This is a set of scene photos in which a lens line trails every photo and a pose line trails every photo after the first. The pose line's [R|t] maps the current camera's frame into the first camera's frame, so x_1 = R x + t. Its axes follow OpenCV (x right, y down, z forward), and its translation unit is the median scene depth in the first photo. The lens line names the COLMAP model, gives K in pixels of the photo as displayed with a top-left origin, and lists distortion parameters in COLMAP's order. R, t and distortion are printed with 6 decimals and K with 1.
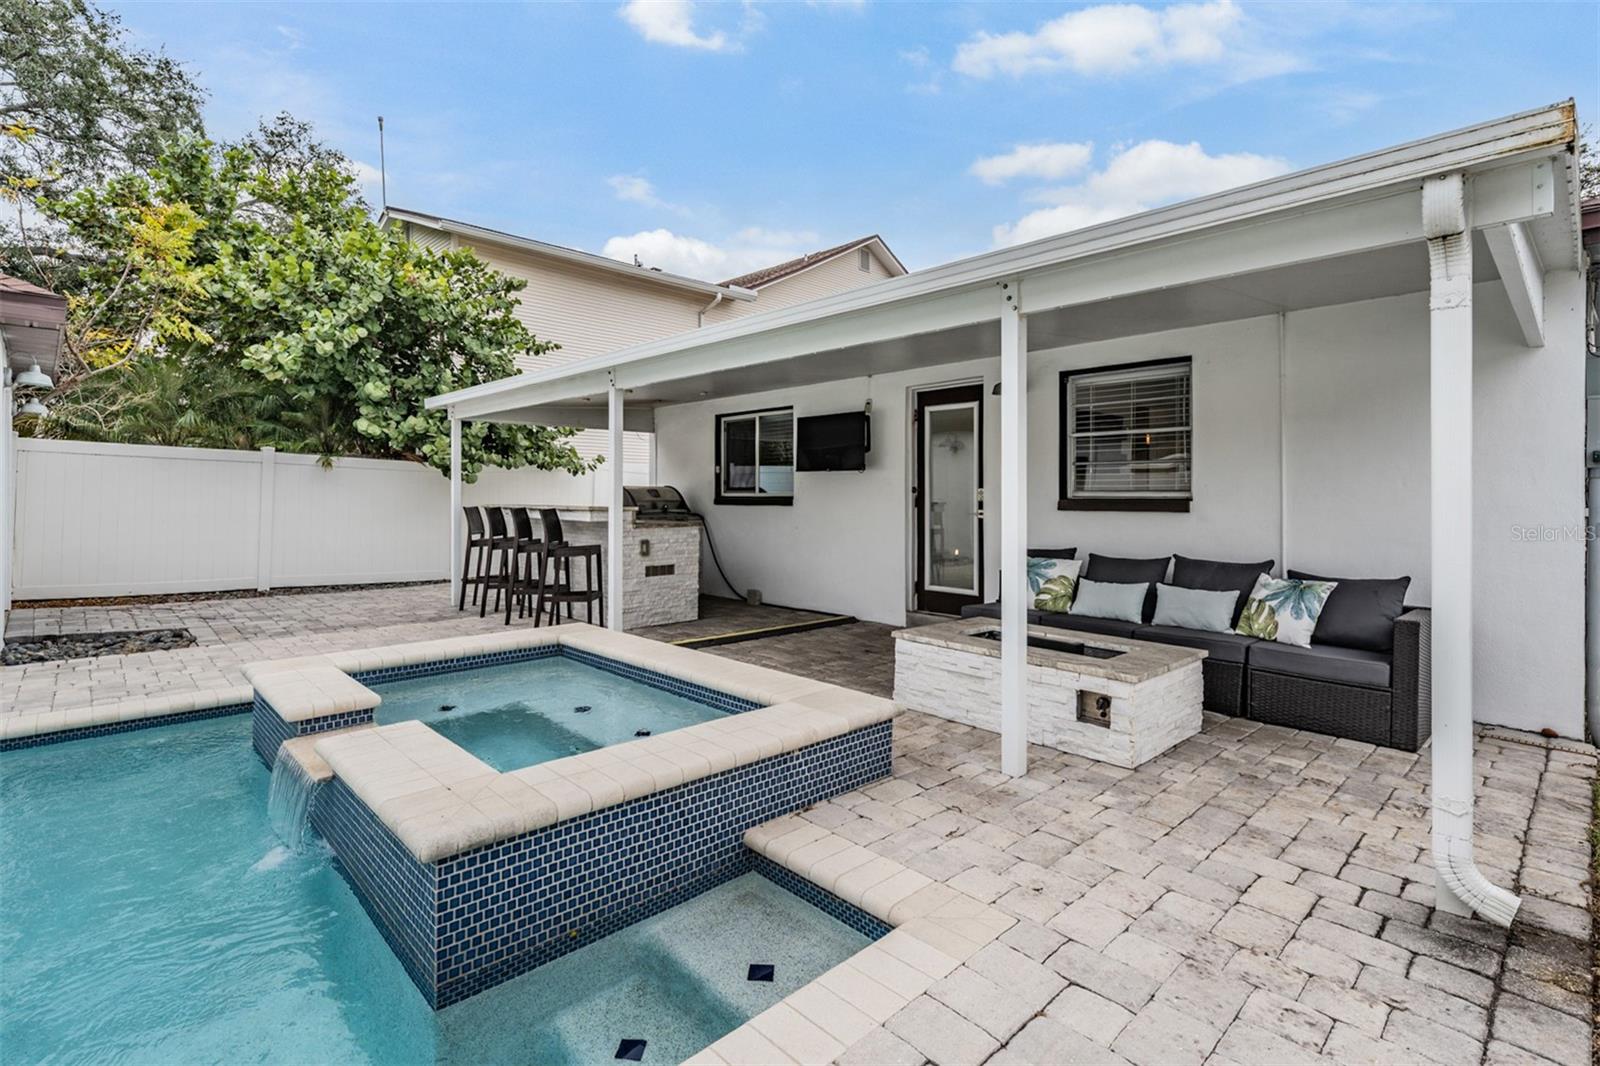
lens RADIAL K [[749.8, 0, 789.2], [0, 749.8, 500.3], [0, 0, 1]] dist [-0.001957, -0.000091]
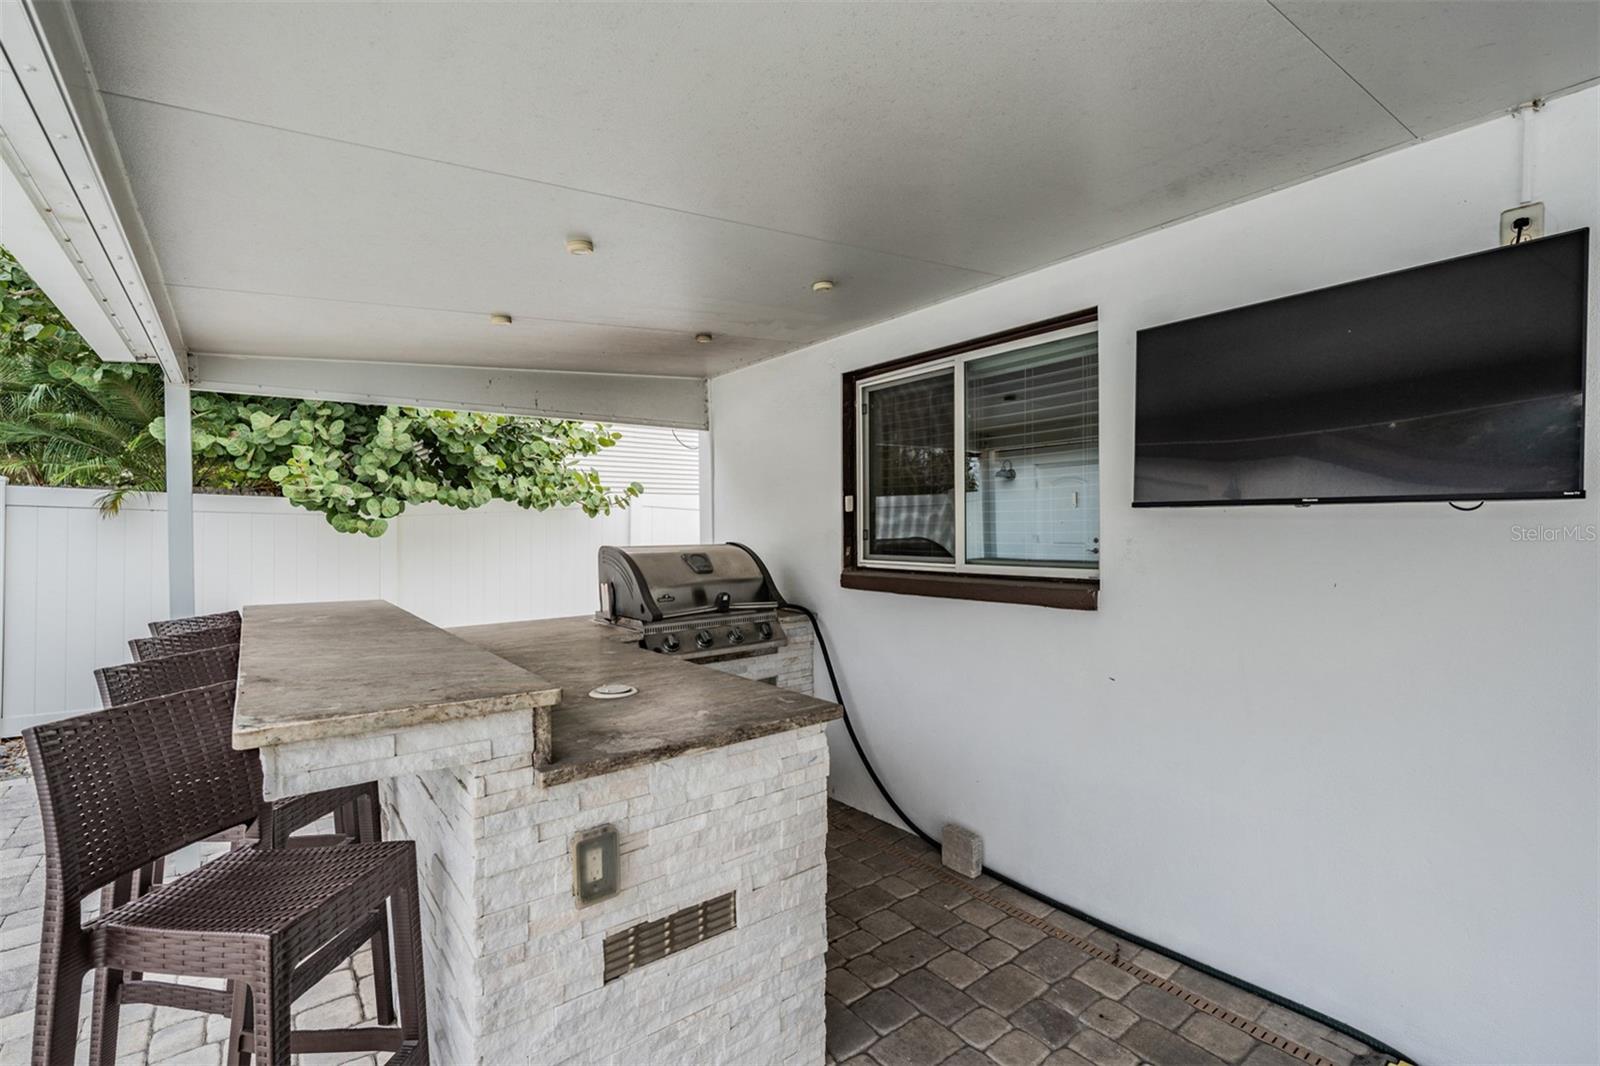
lens RADIAL K [[721.4, 0, 800.0], [0, 721.4, 533.0], [0, 0, 1]] dist [-0.001479, -0.000041]
pose [[0.994550, -0.013006, -0.103448, -0.103786], [0.013505, 0.999900, 0.004123, -0.034593], [0.103384, -0.005497, 0.994626, 0.758524]]
